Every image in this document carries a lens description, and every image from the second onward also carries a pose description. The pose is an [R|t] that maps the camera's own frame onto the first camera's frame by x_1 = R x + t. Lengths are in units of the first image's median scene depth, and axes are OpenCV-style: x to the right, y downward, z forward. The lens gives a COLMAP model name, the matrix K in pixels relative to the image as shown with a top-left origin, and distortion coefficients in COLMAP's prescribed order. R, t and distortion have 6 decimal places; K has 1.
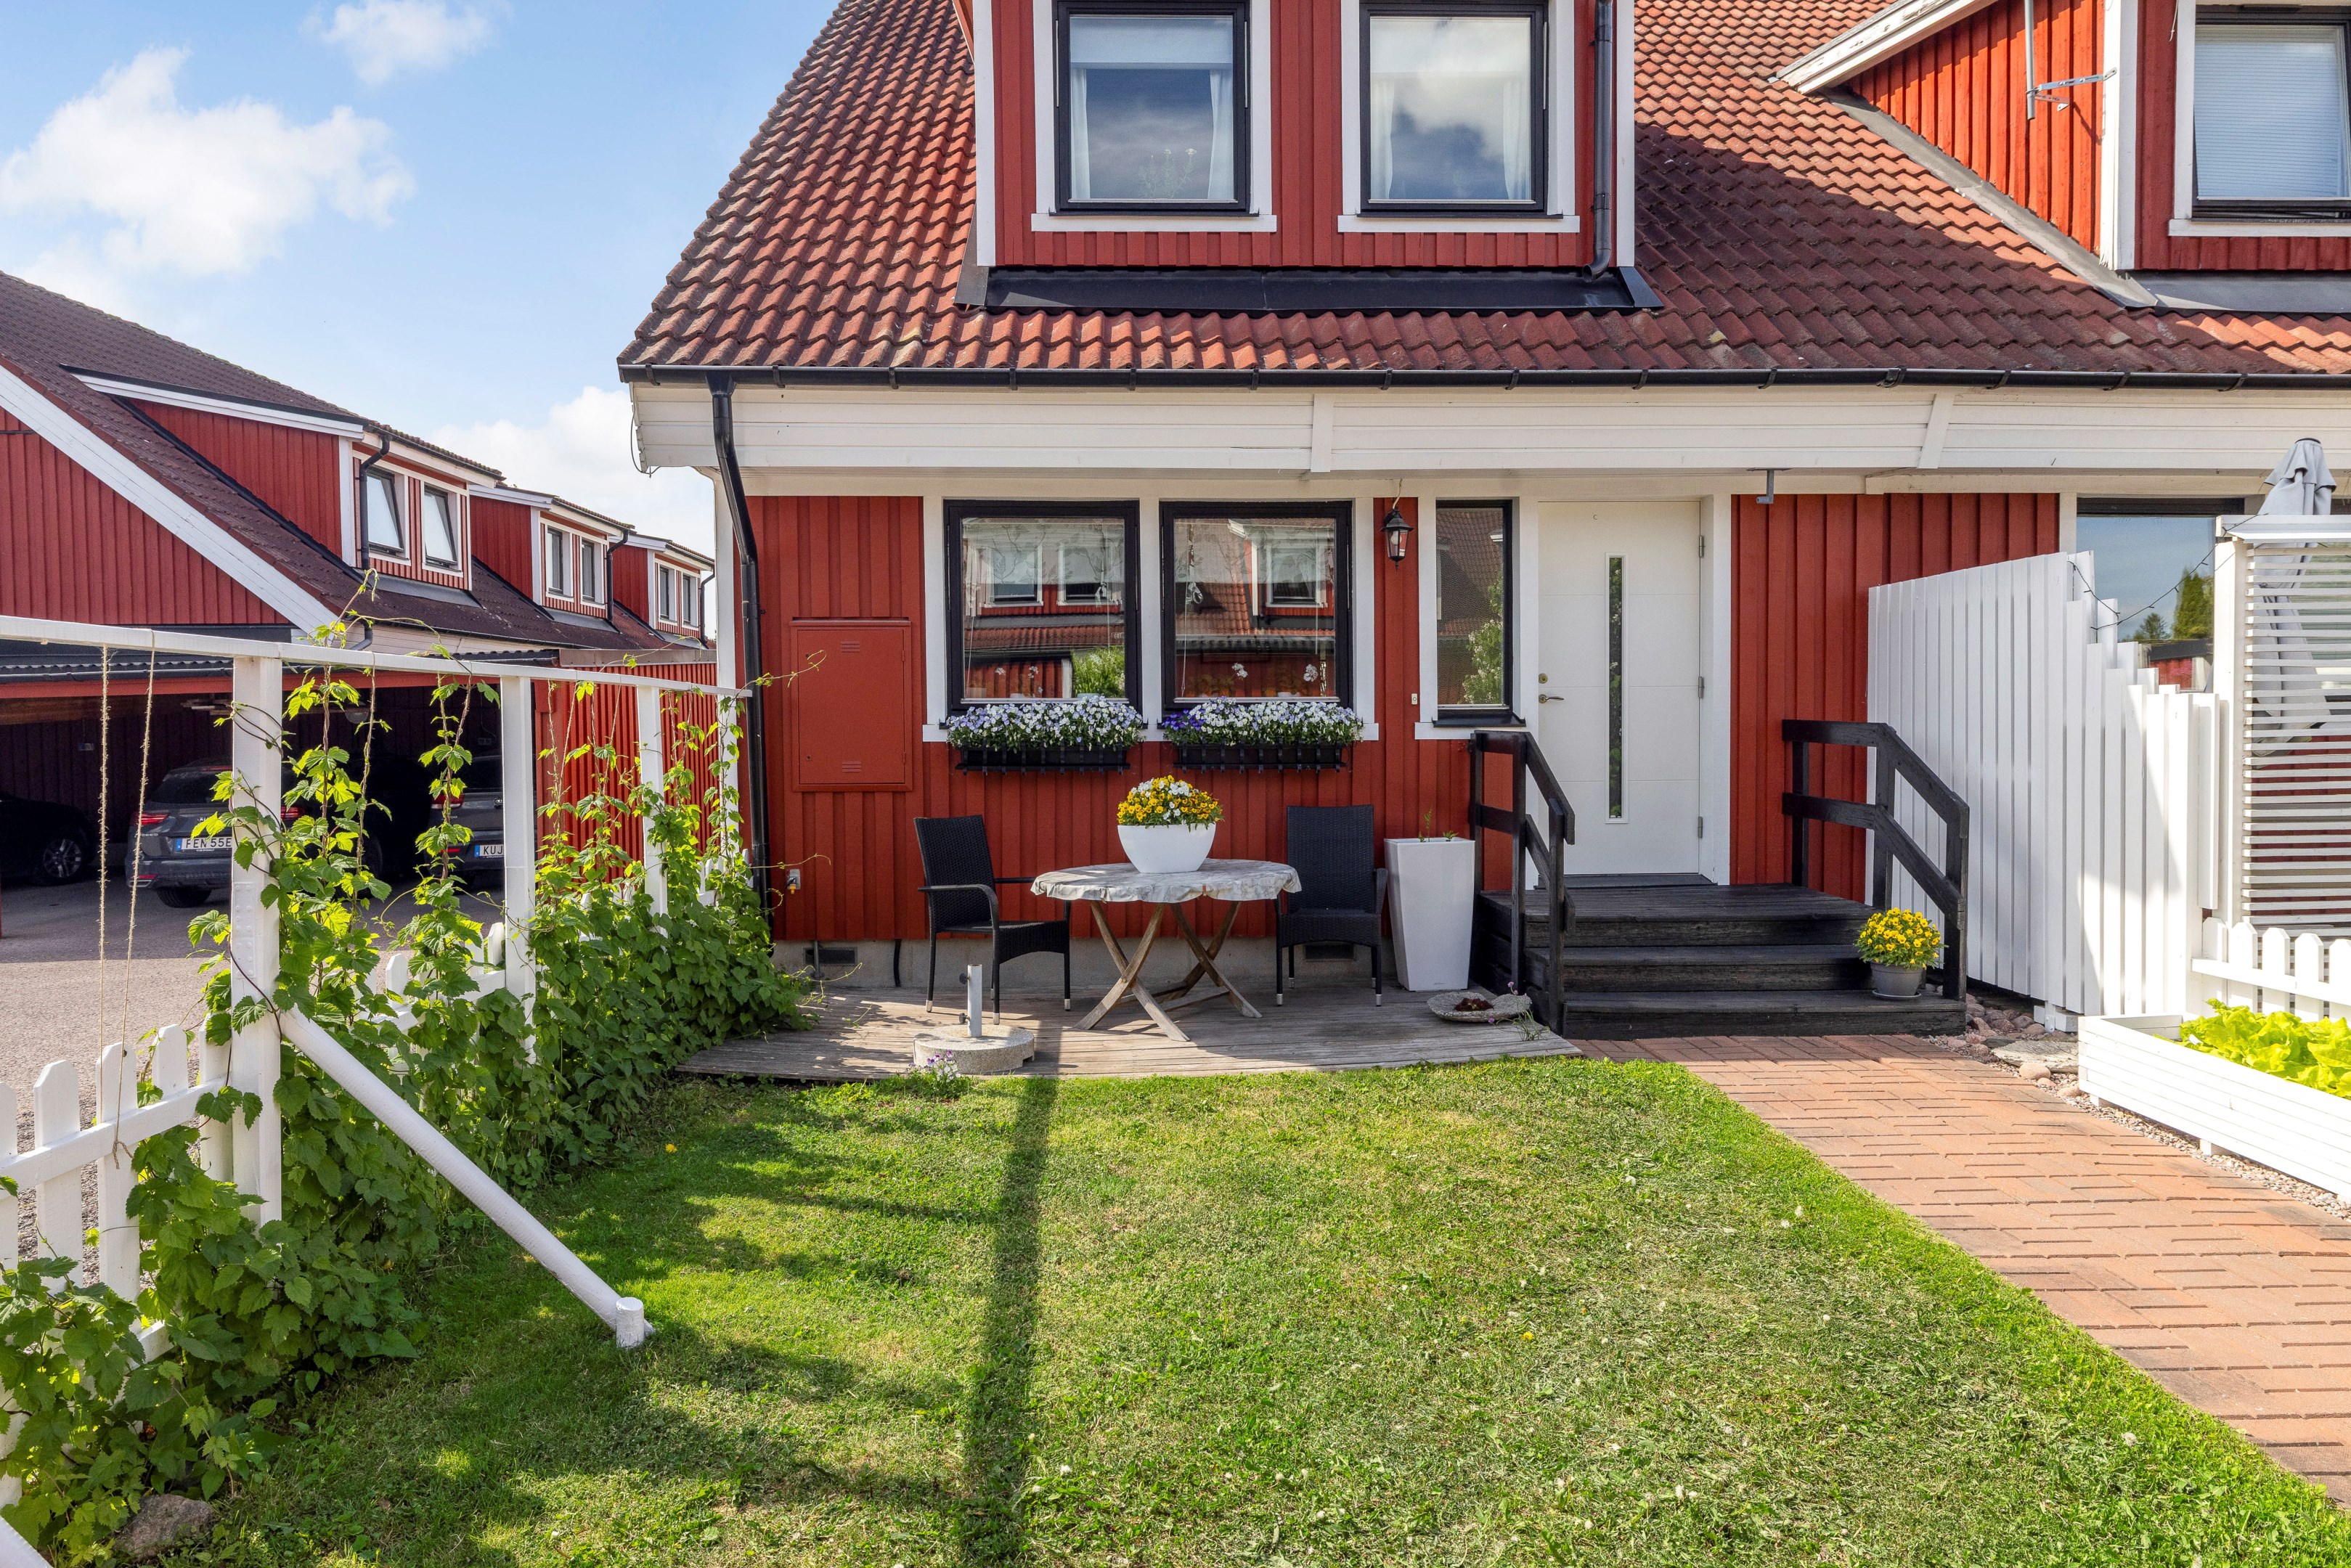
lens RADIAL K [[1419.2, 0, 1168.0], [0, 1419.2, 773.3], [0, 0, 1]] dist [-0.001617, 0.003786]
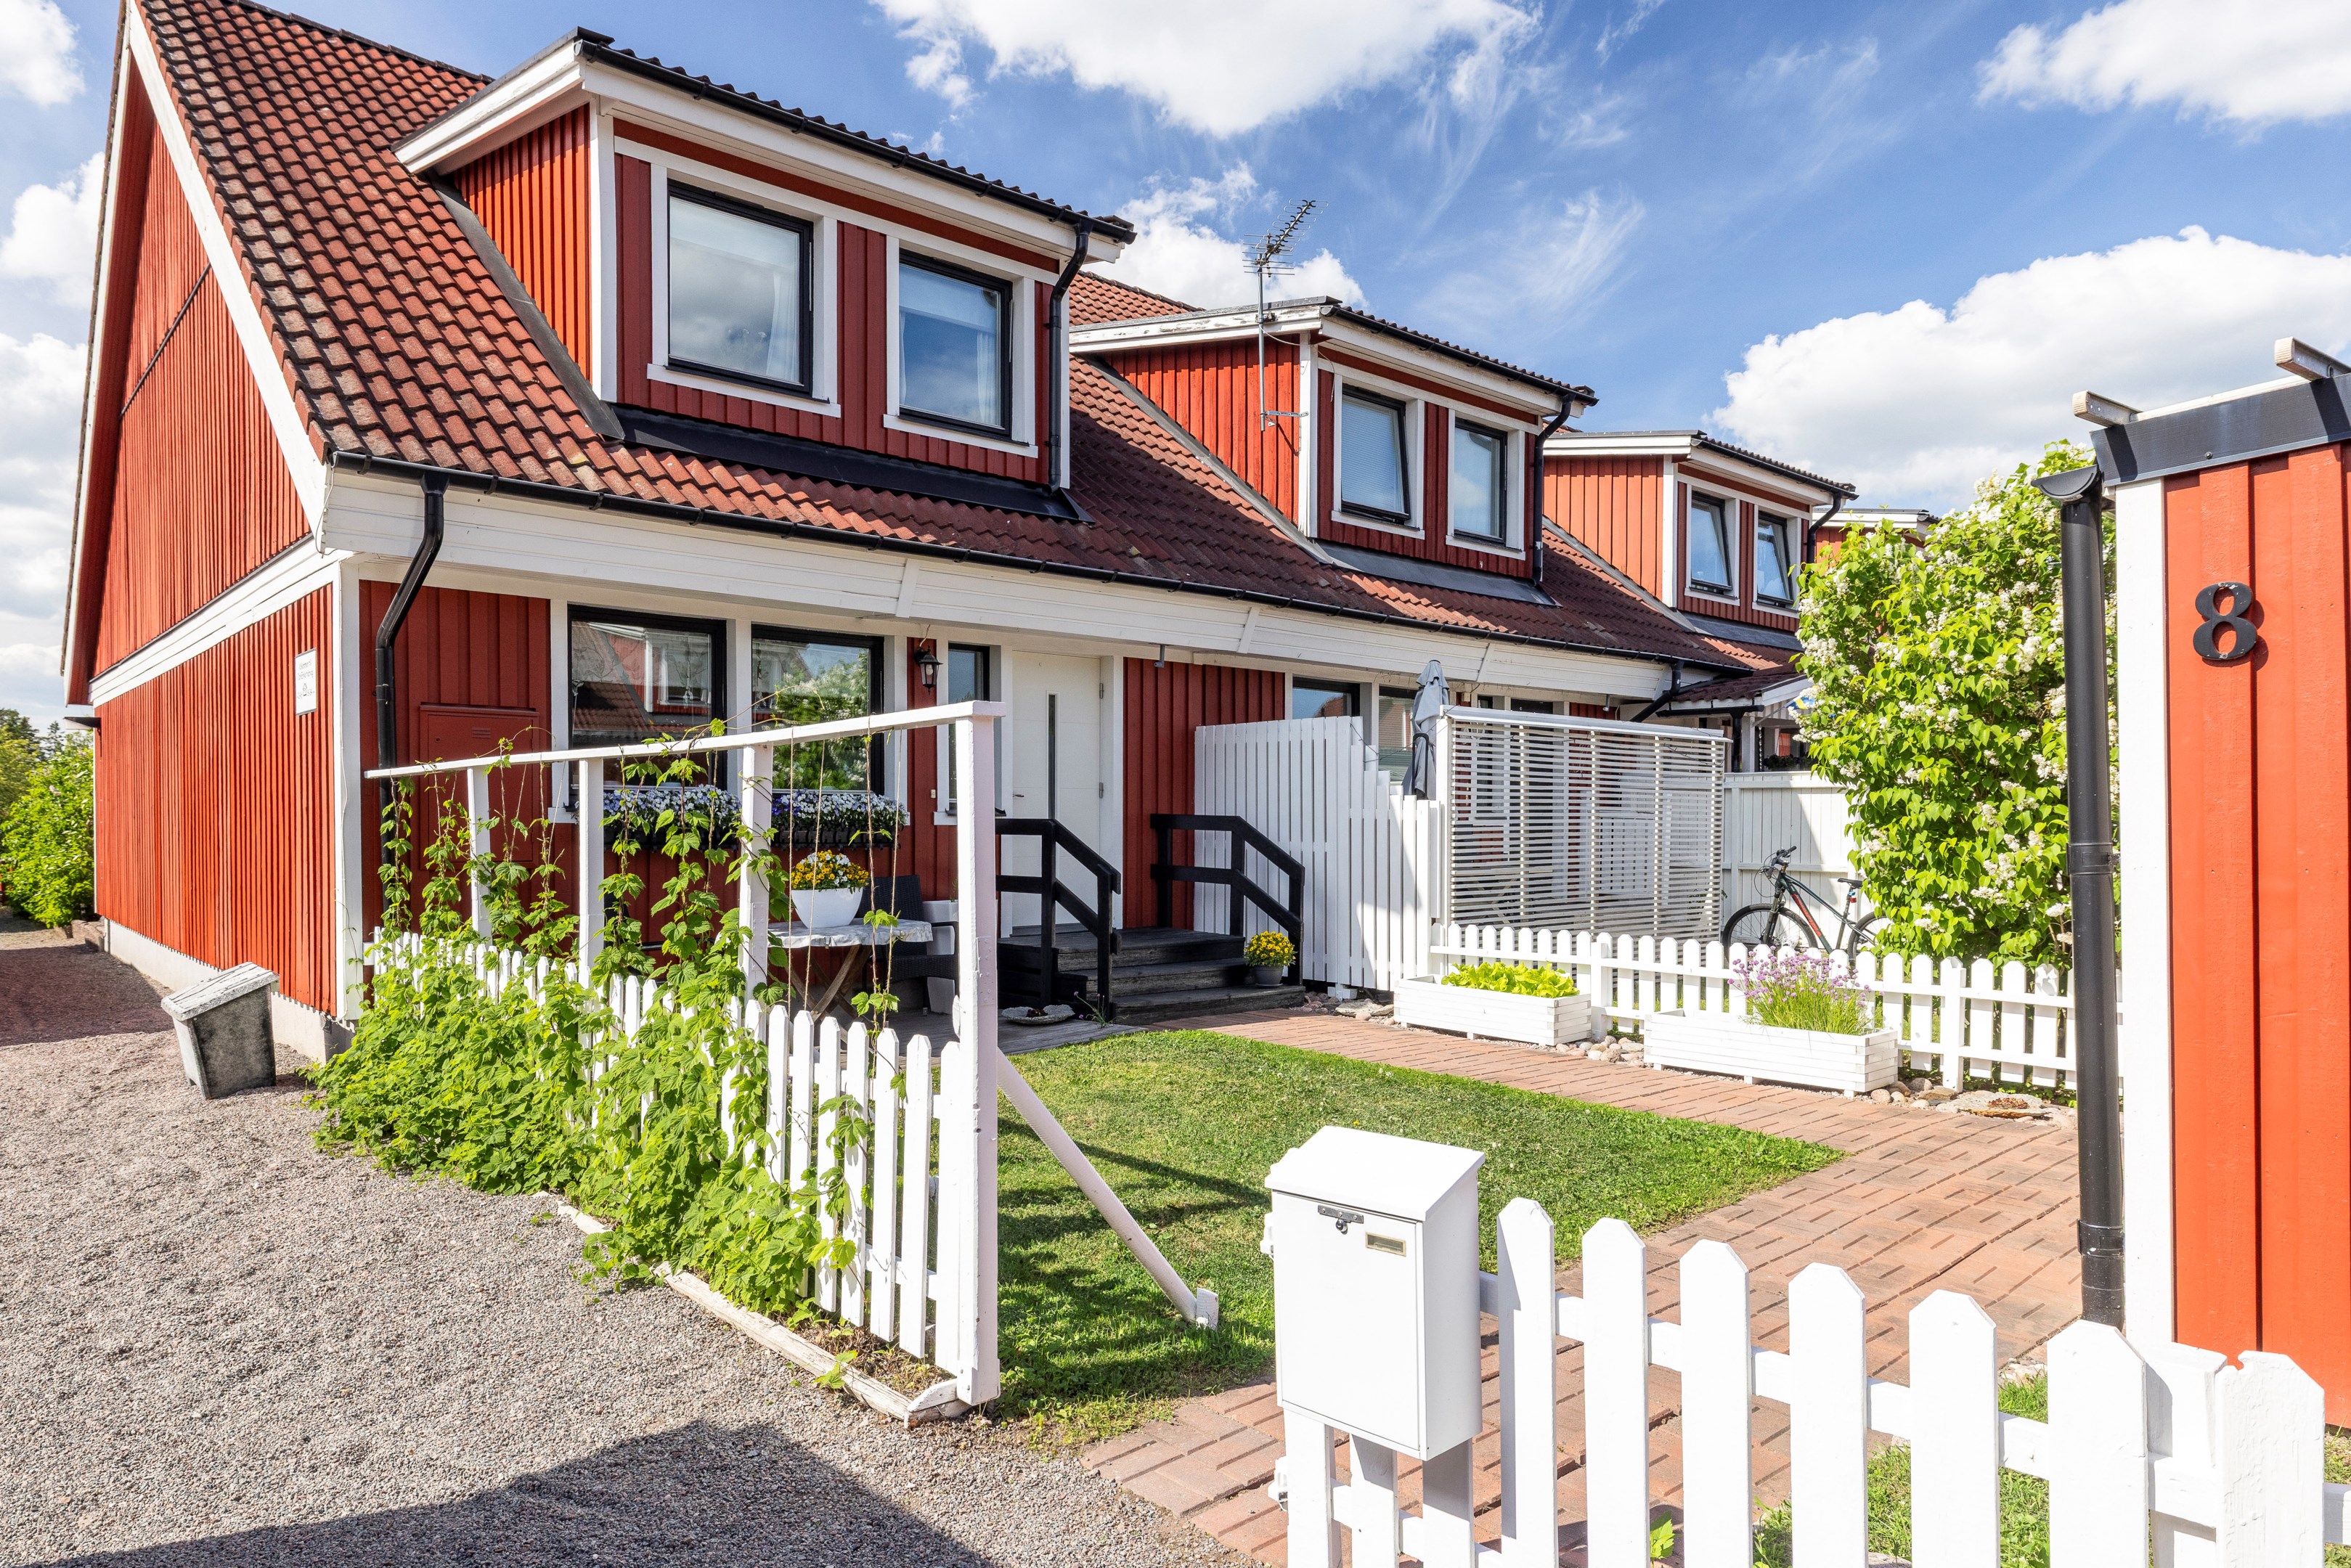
lens RADIAL K [[1419.2, 0, 1157.8], [0, 1419.2, 856.5], [0, 0, 1]] dist [-0.001617, 0.003786]
pose [[0.780167, -0.004542, 0.625555, -0.510725], [0.012632, 0.999884, -0.008493, 0.019832], [-0.625444, 0.014528, 0.780134, -0.151747]]
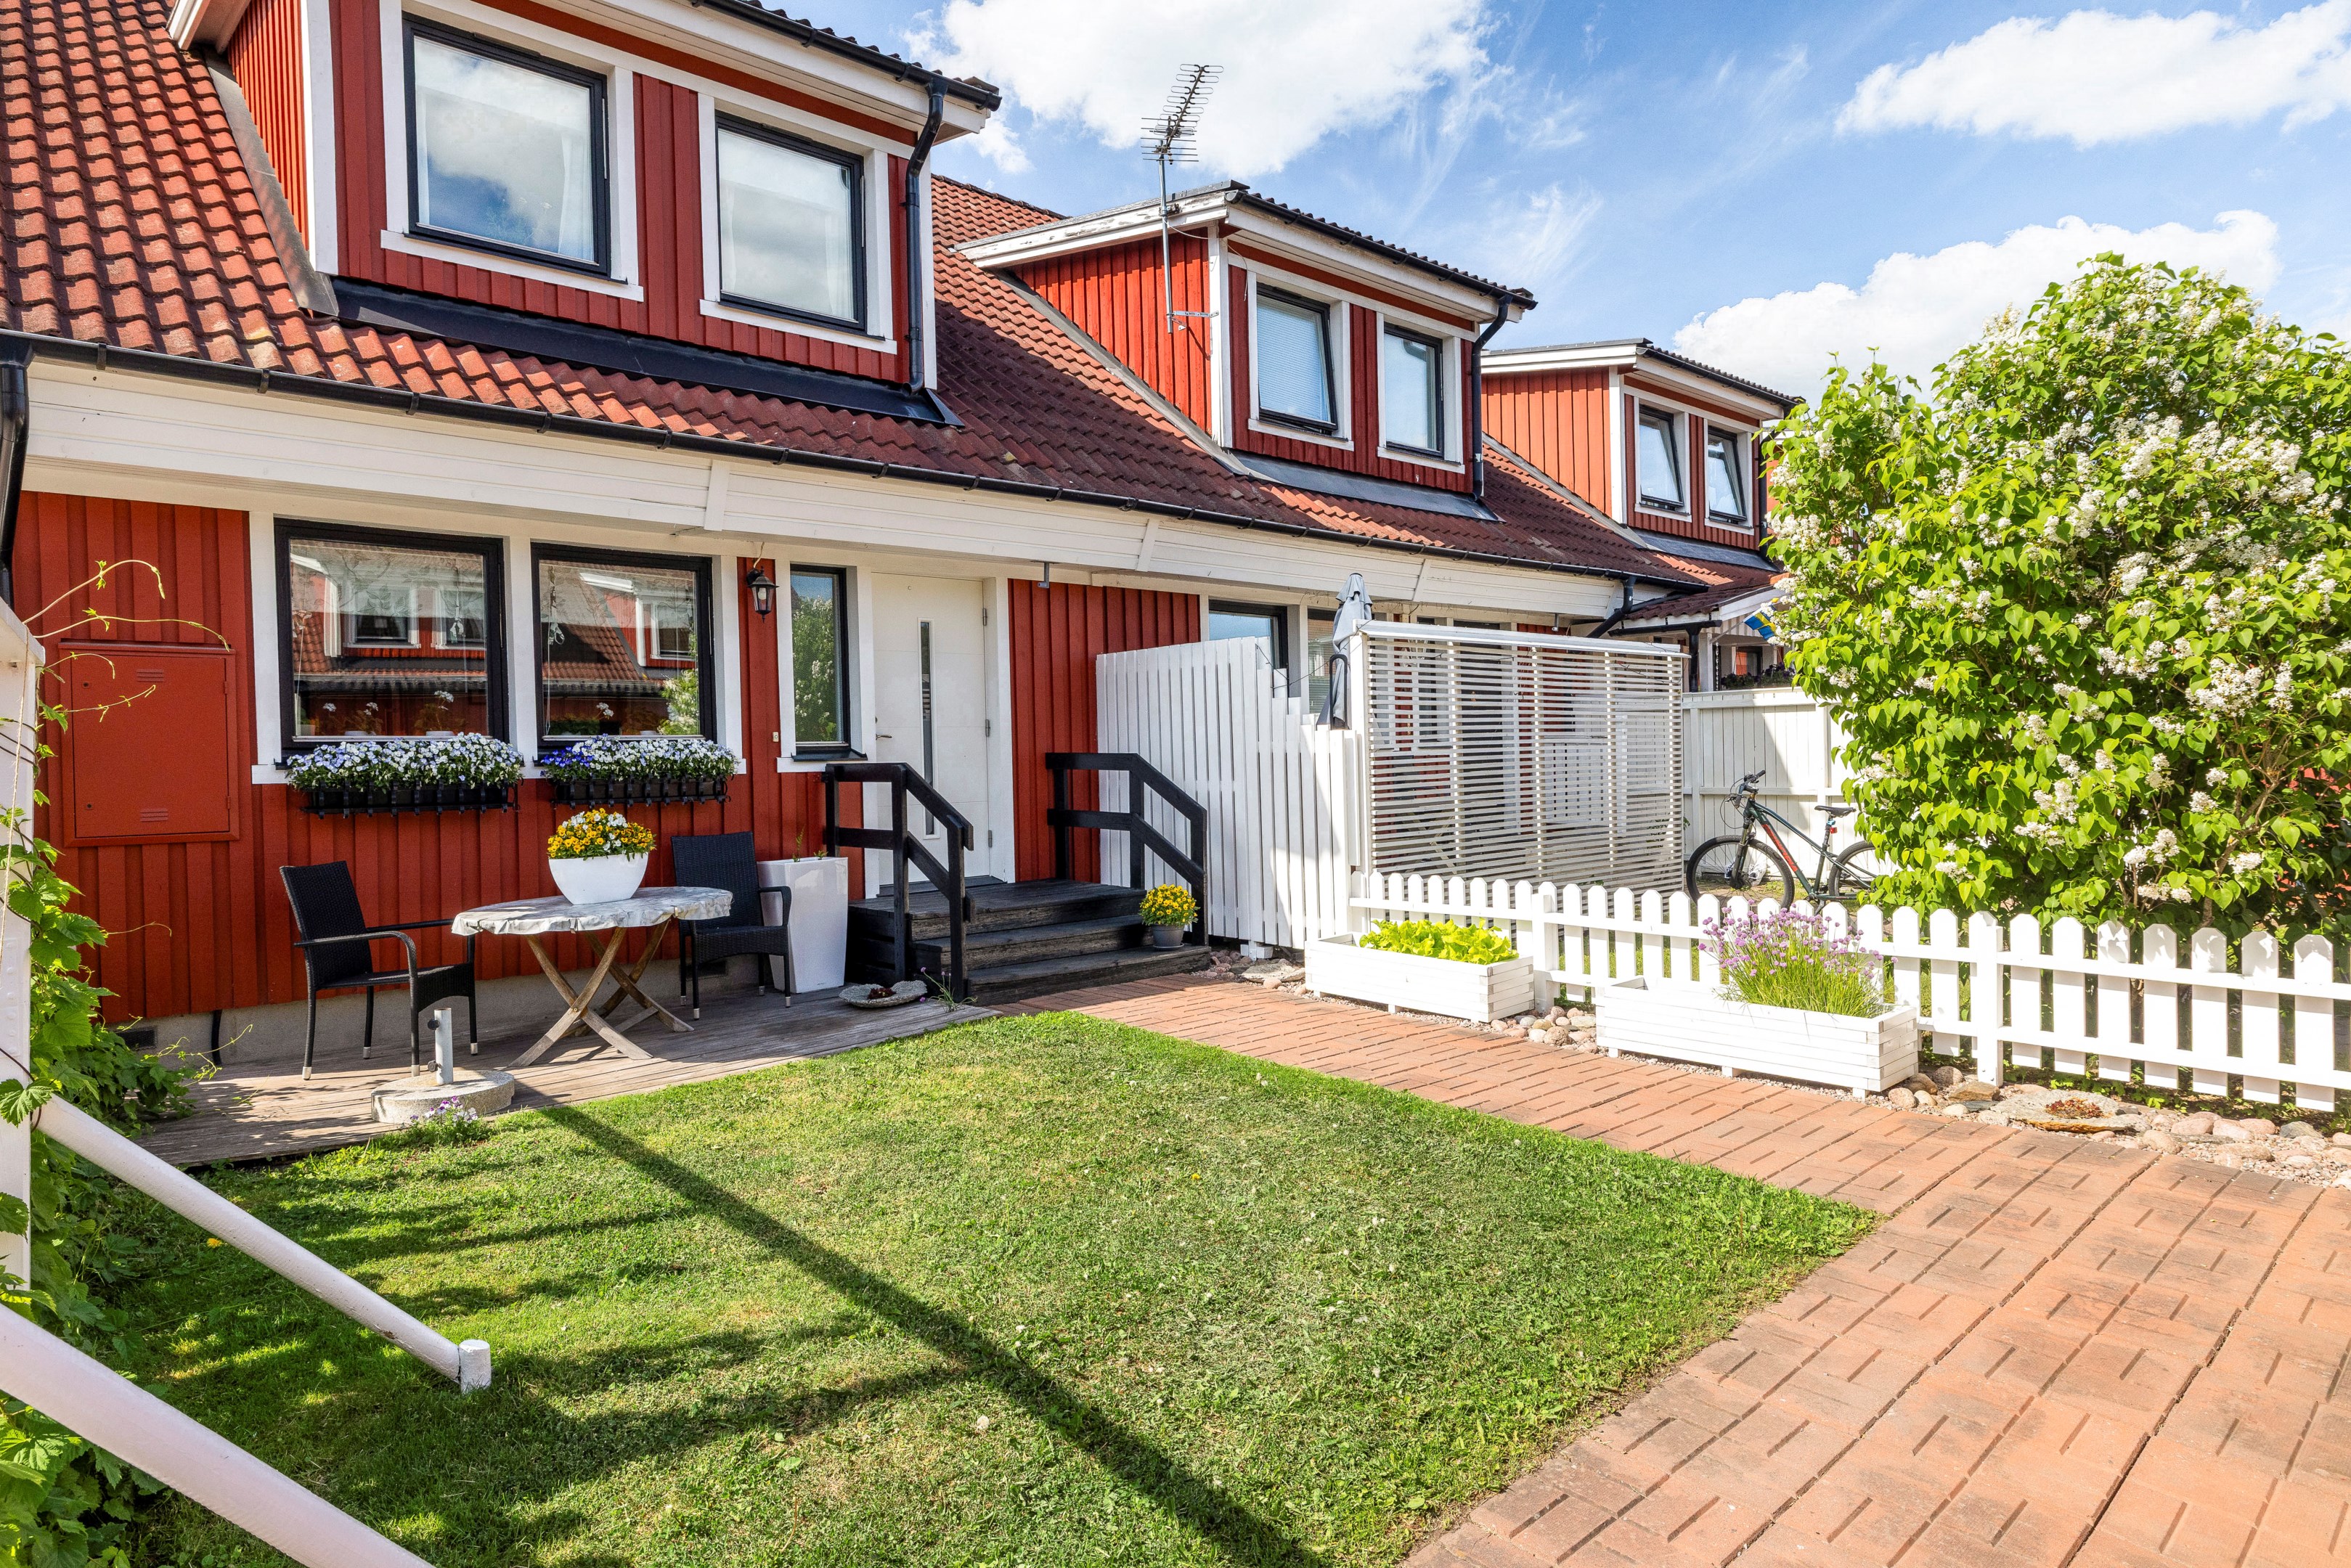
lens RADIAL K [[1297.4, 0, 1170.0], [0, 1297.4, 770.7], [0, 0, 1]] dist [0.006138, -0.000365]
pose [[0.777081, -0.016191, 0.629192, -0.248731], [0.038338, 0.999030, -0.021641, 0.009557], [-0.628232, 0.040939, 0.776949, 0.000160]]
